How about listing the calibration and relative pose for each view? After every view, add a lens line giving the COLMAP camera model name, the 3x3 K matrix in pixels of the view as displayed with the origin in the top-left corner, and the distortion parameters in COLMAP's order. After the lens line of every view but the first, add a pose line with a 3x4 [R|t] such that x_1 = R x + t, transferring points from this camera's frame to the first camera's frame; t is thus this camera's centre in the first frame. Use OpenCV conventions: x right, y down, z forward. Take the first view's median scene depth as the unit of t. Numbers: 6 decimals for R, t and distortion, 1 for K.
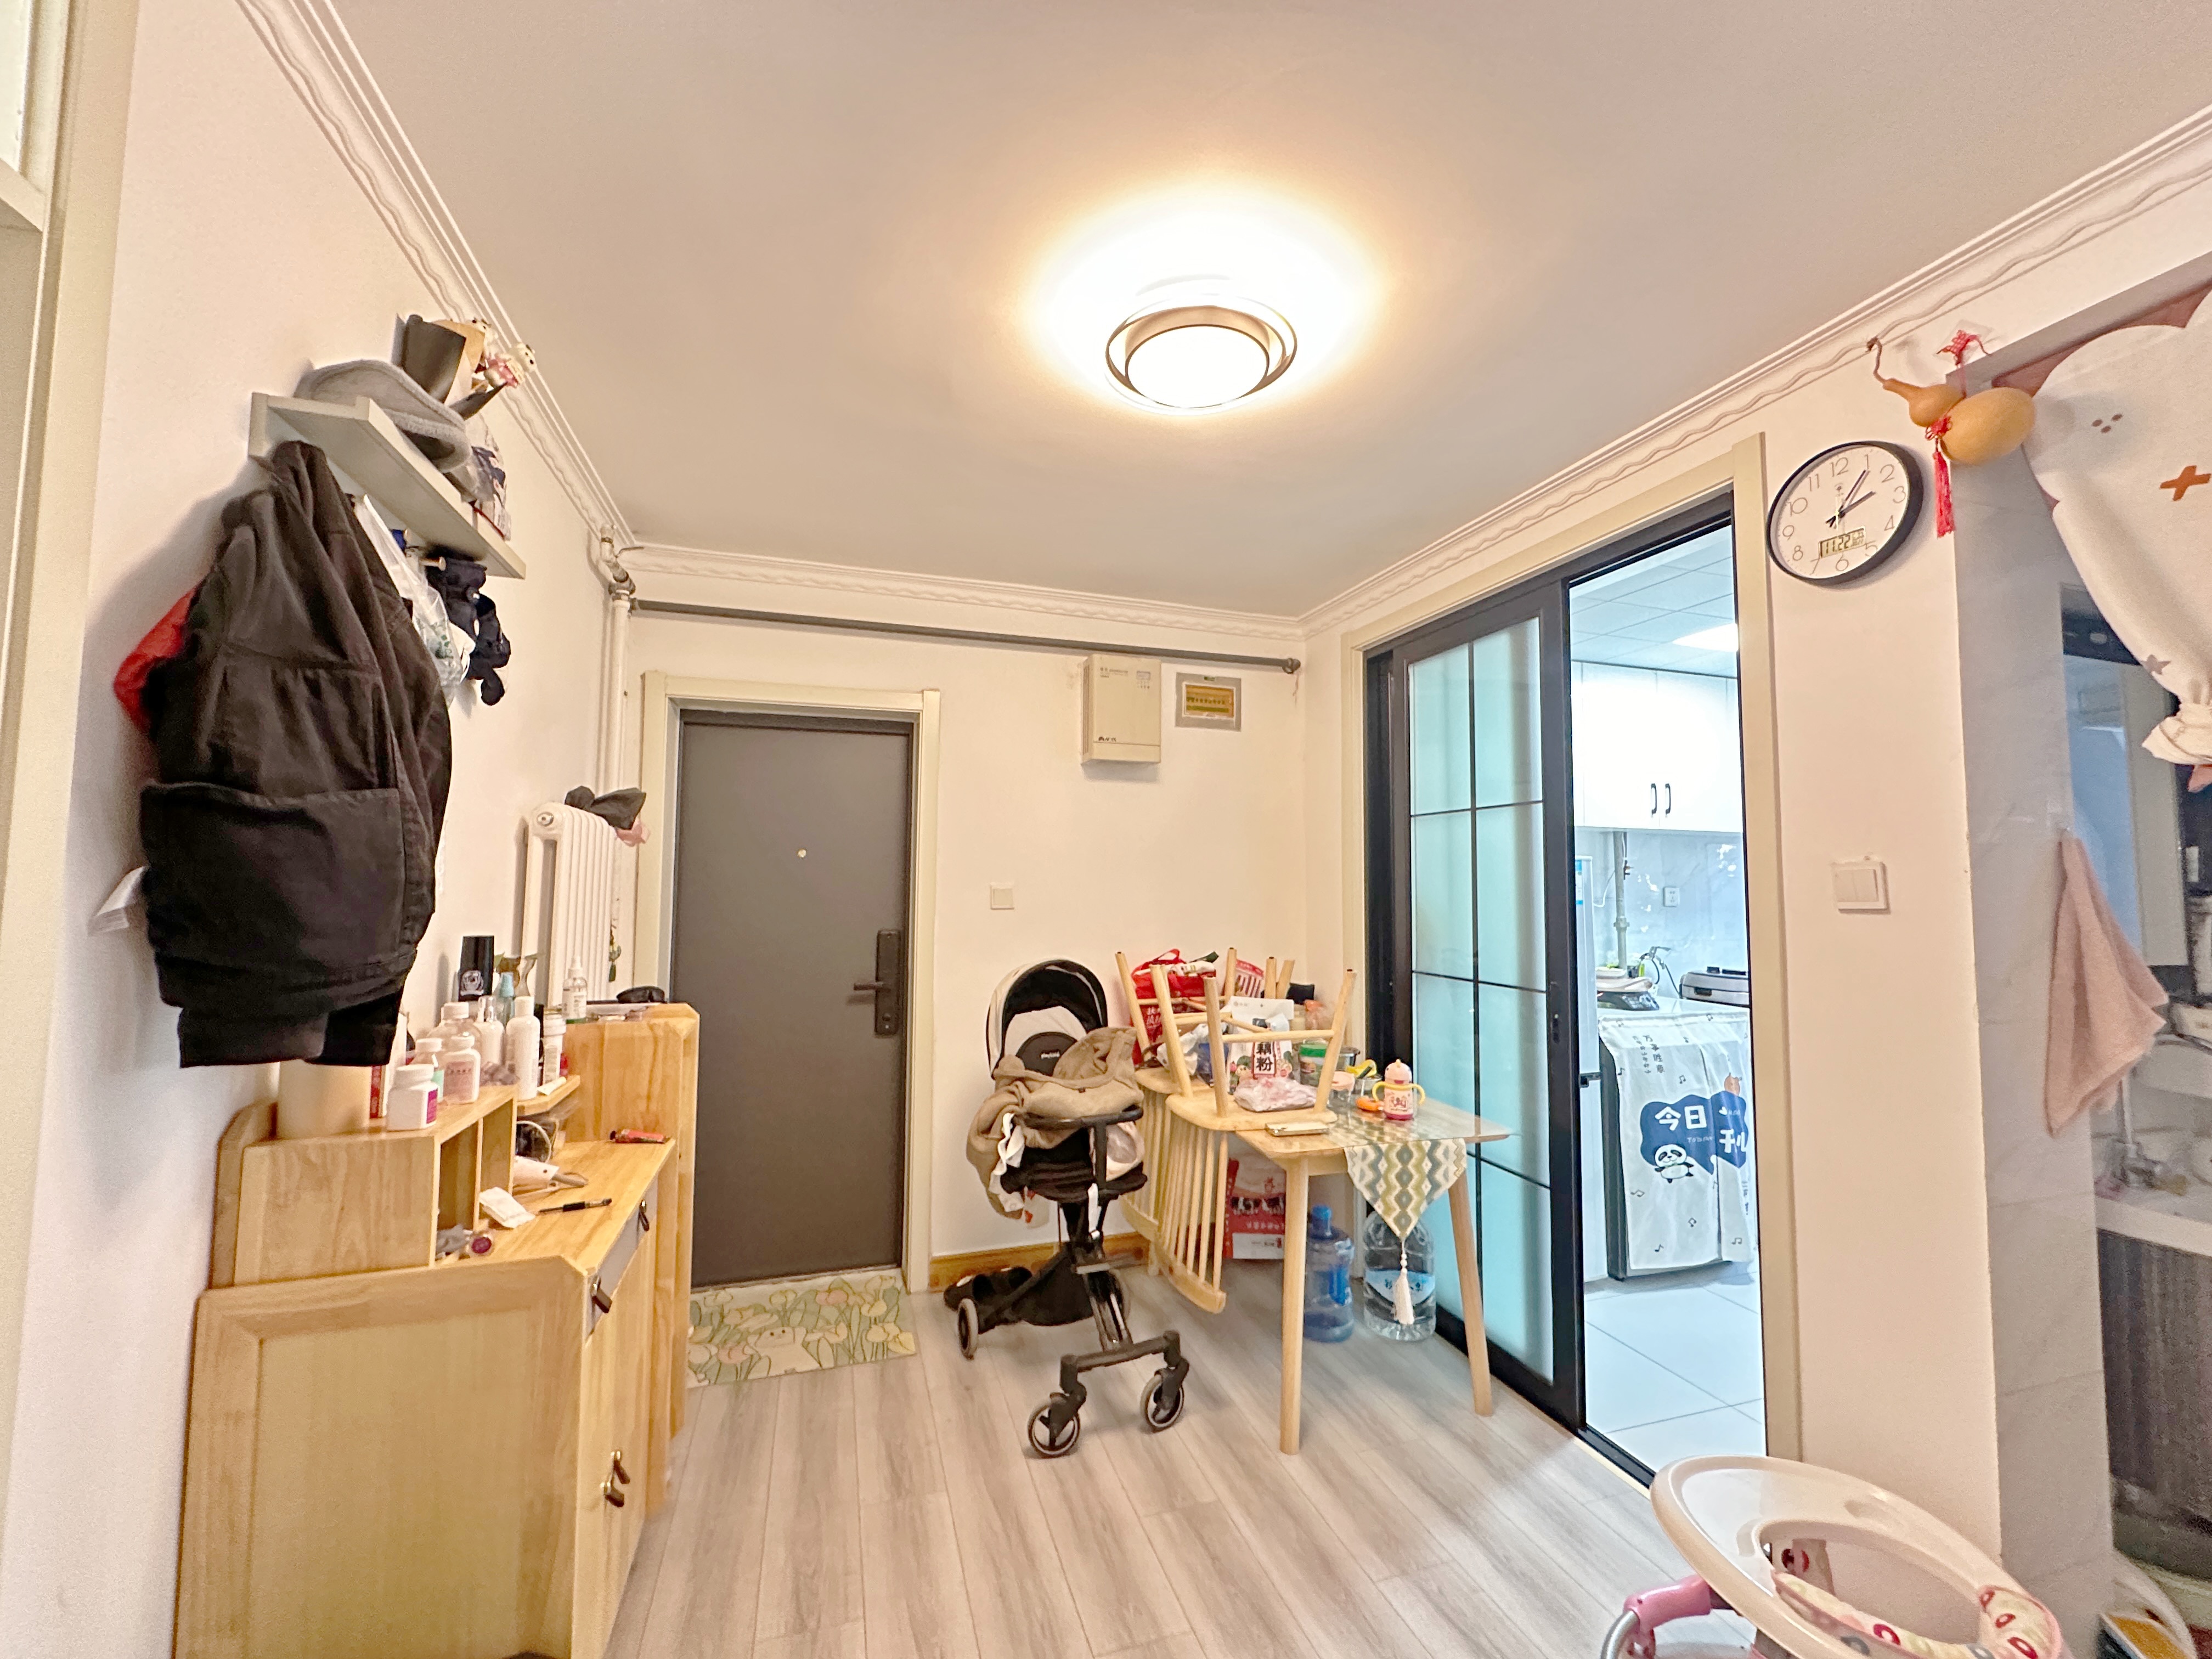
lens RADIAL K [[882.3, 0, 1108.3], [0, 882.3, 839.0], [0, 0, 1]] dist [0.001852, 0.000128]
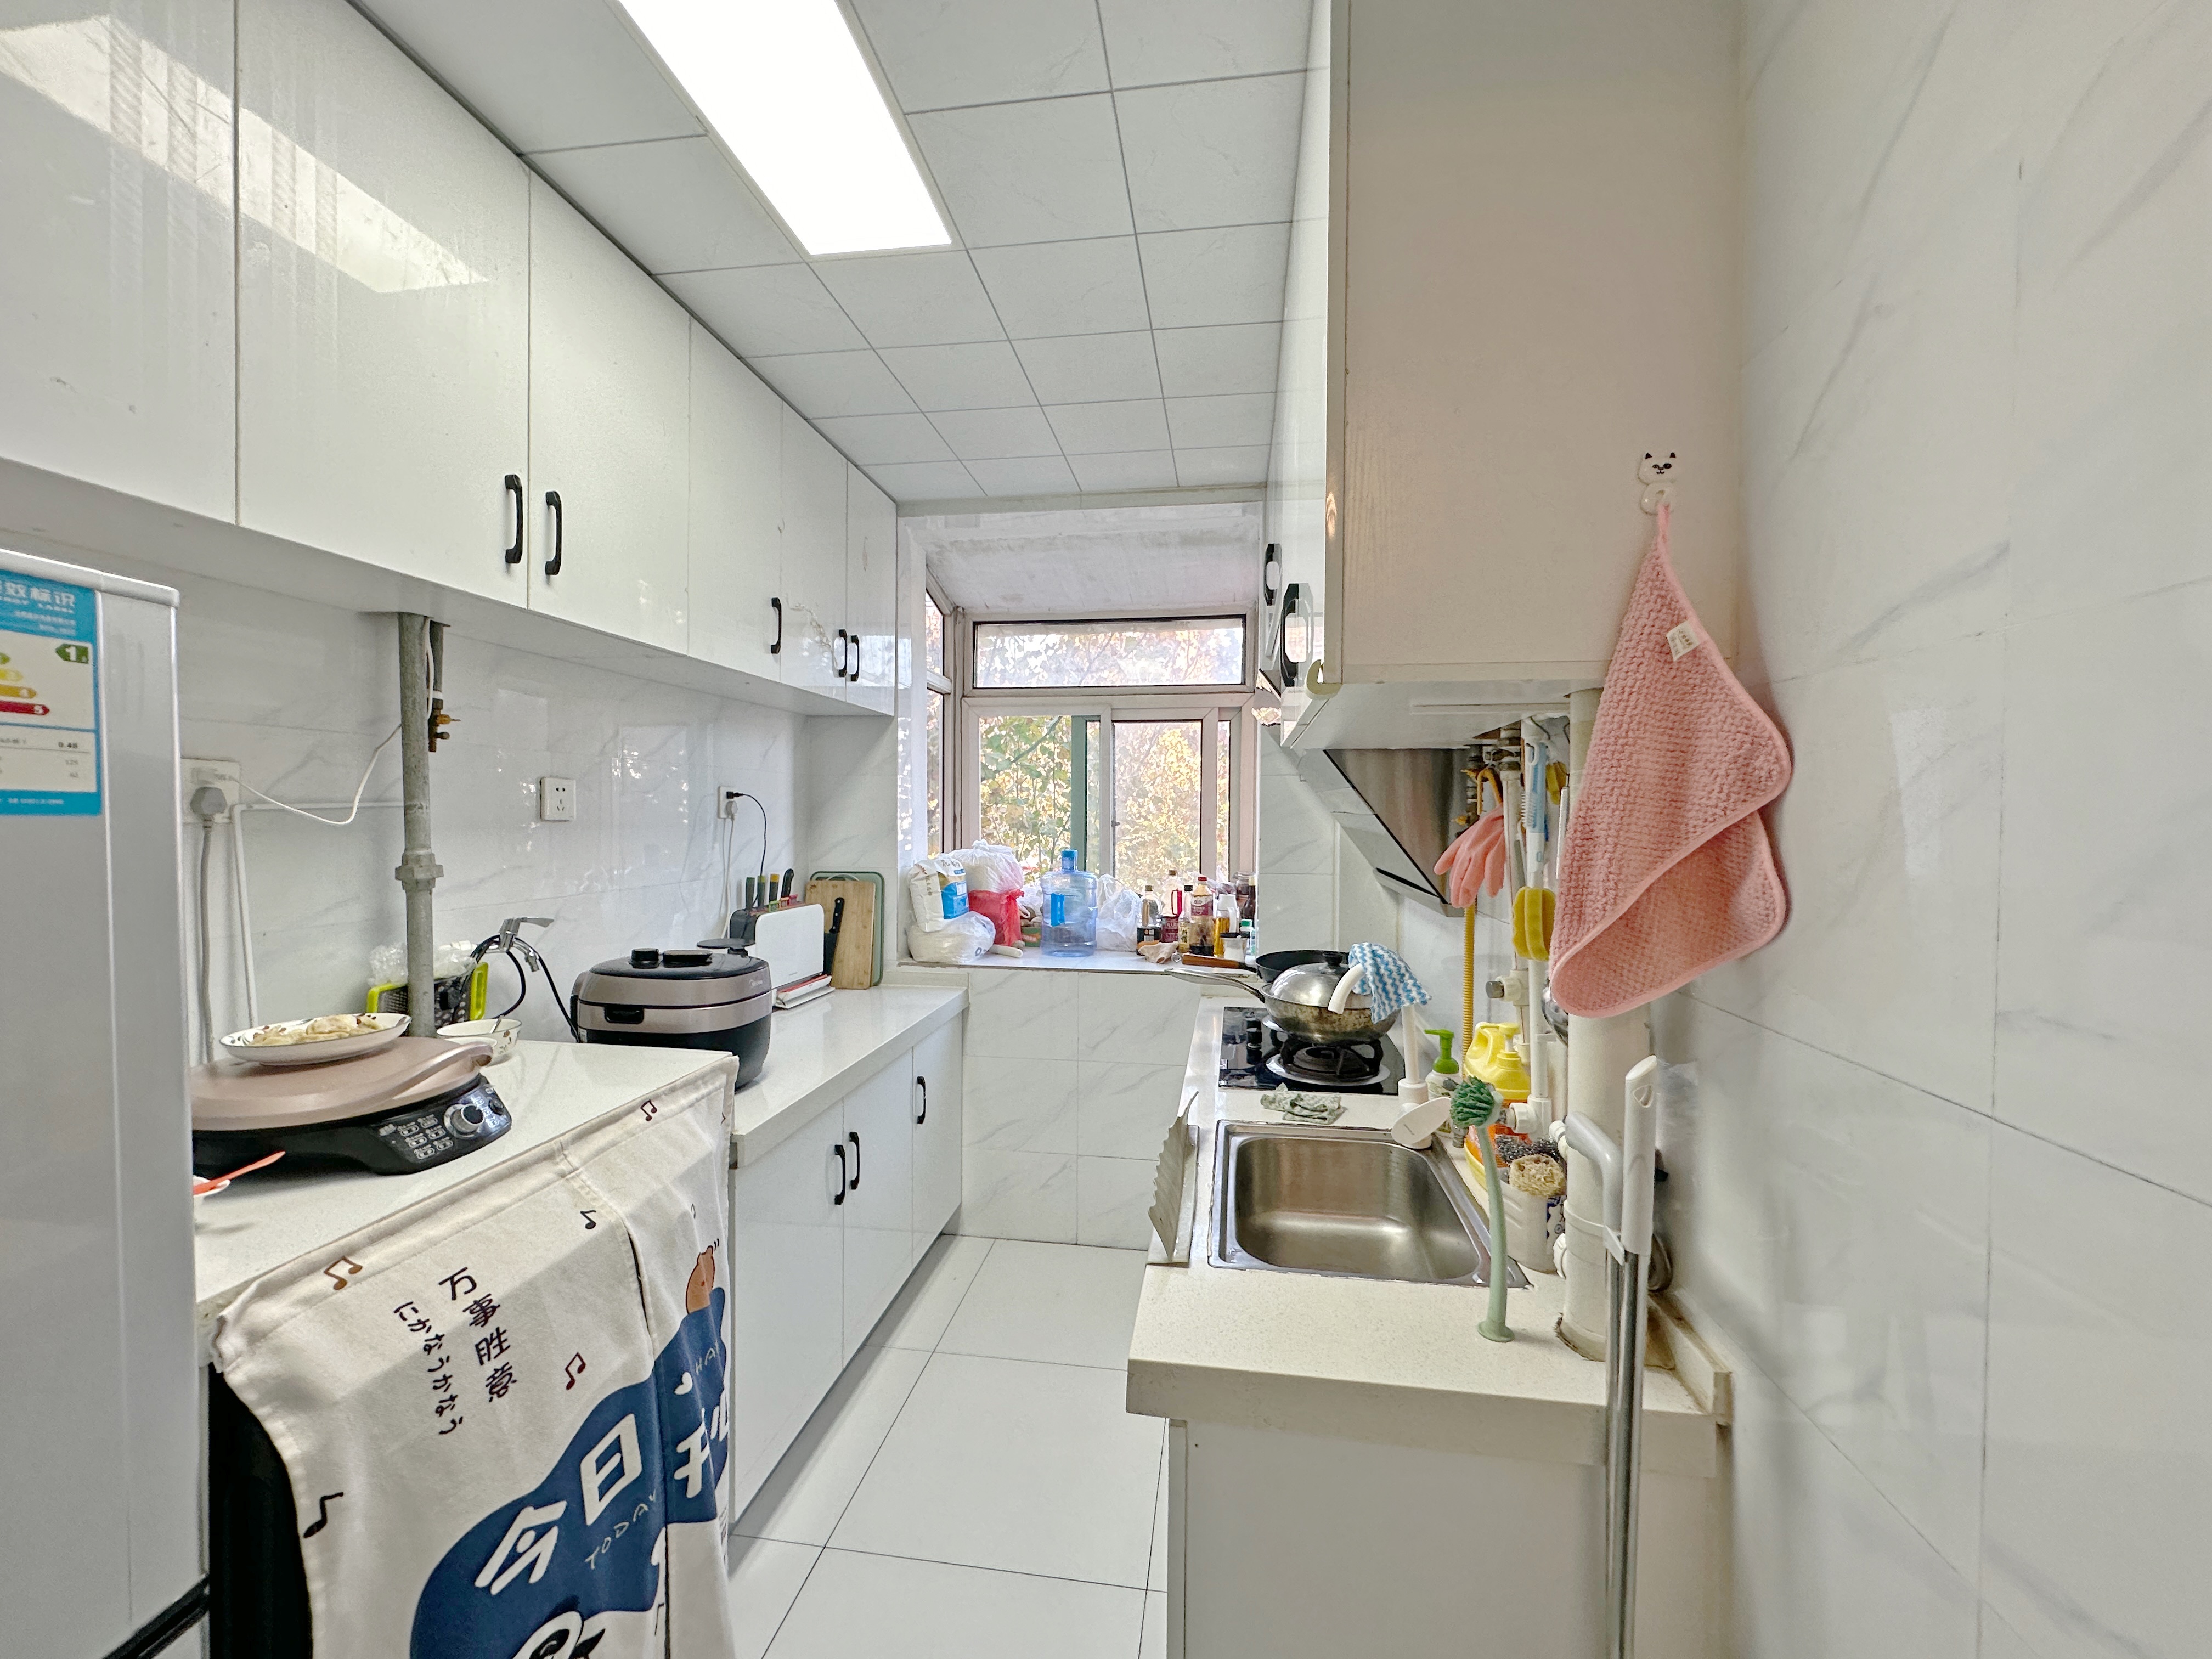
lens RADIAL K [[882.3, 0, 1108.2], [0, 882.3, 836.2], [0, 0, 1]] dist [0.001852, 0.000128]
pose [[0.436125, -0.025221, 0.899532, 0.444014], [-0.056617, 0.996858, 0.055400, 0.054035], [-0.898103, -0.075090, 0.433327, 0.690897]]
